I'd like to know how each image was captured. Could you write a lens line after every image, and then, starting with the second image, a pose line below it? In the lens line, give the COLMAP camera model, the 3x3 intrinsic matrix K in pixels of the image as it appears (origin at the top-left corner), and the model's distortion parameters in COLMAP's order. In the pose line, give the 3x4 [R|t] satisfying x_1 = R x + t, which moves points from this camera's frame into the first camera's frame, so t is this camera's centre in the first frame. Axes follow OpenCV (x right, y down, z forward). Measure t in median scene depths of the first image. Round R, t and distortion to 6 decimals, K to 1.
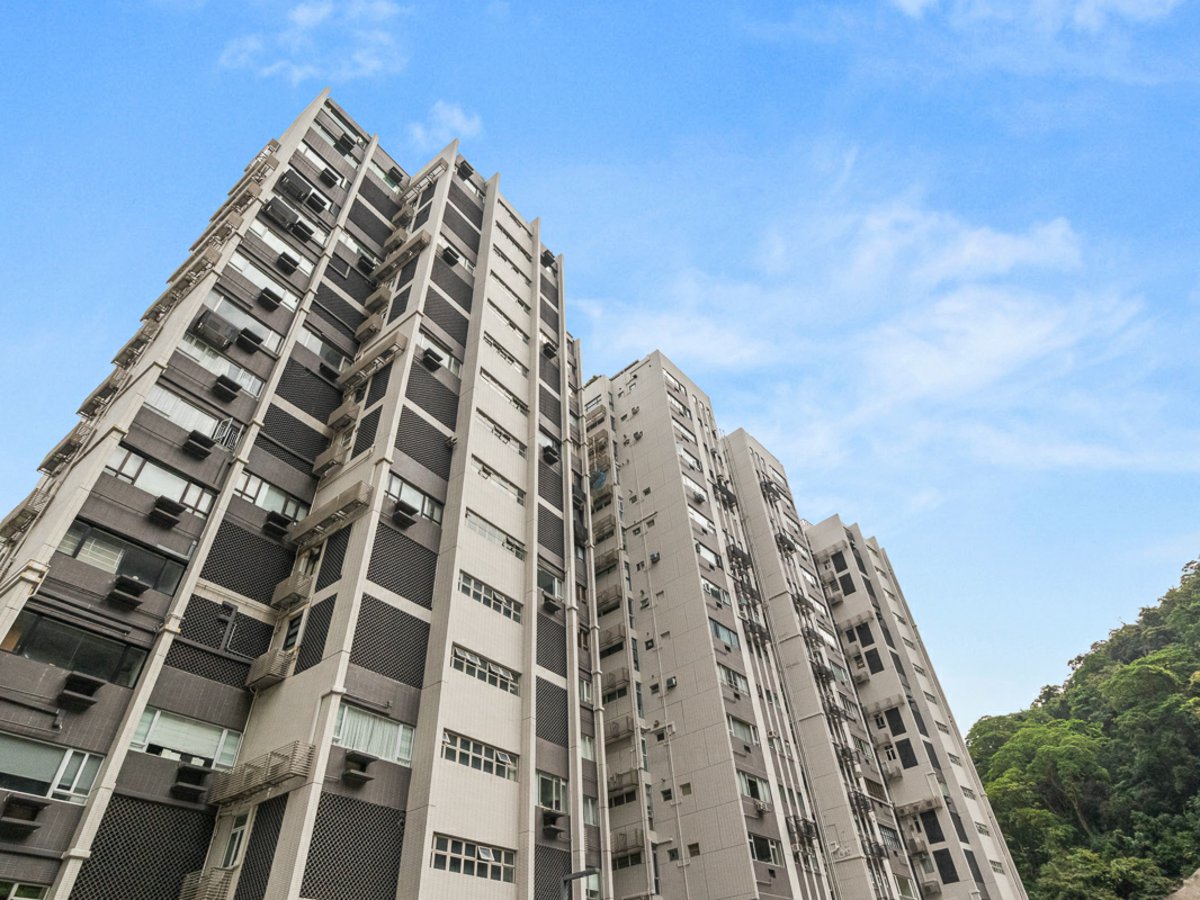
lens RADIAL K [[683.6, 0, 599.3], [0, 683.6, 470.4], [0, 0, 1]] dist [-0.009265, -0.000580]
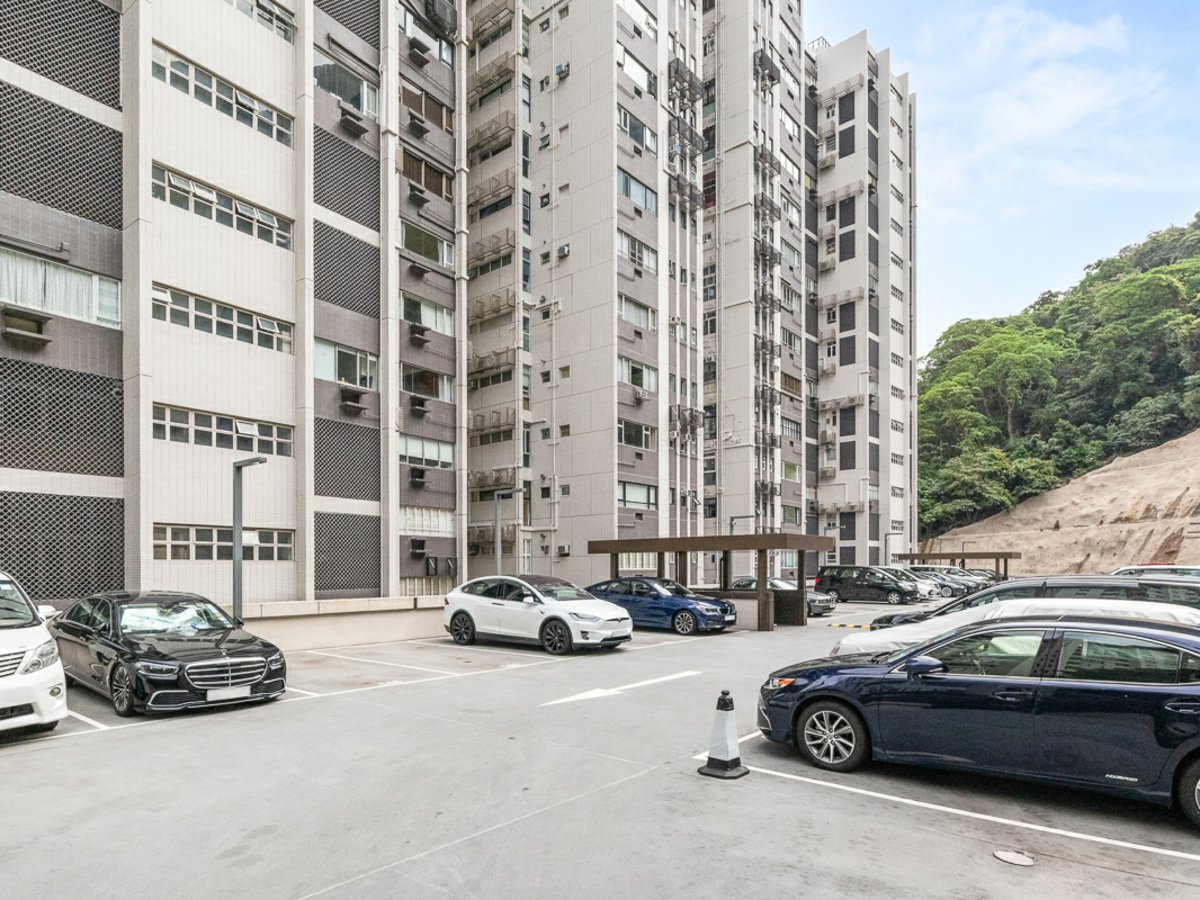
lens RADIAL K [[682.6, 0, 602.9], [0, 682.6, 584.3], [0, 0, 1]] dist [-0.007247, 0.000544]
pose [[0.998245, 0.053976, 0.024354, 0.147197], [-0.056119, 0.731056, 0.680006, 0.034279], [0.018900, -0.680180, 0.732802, 0.098820]]
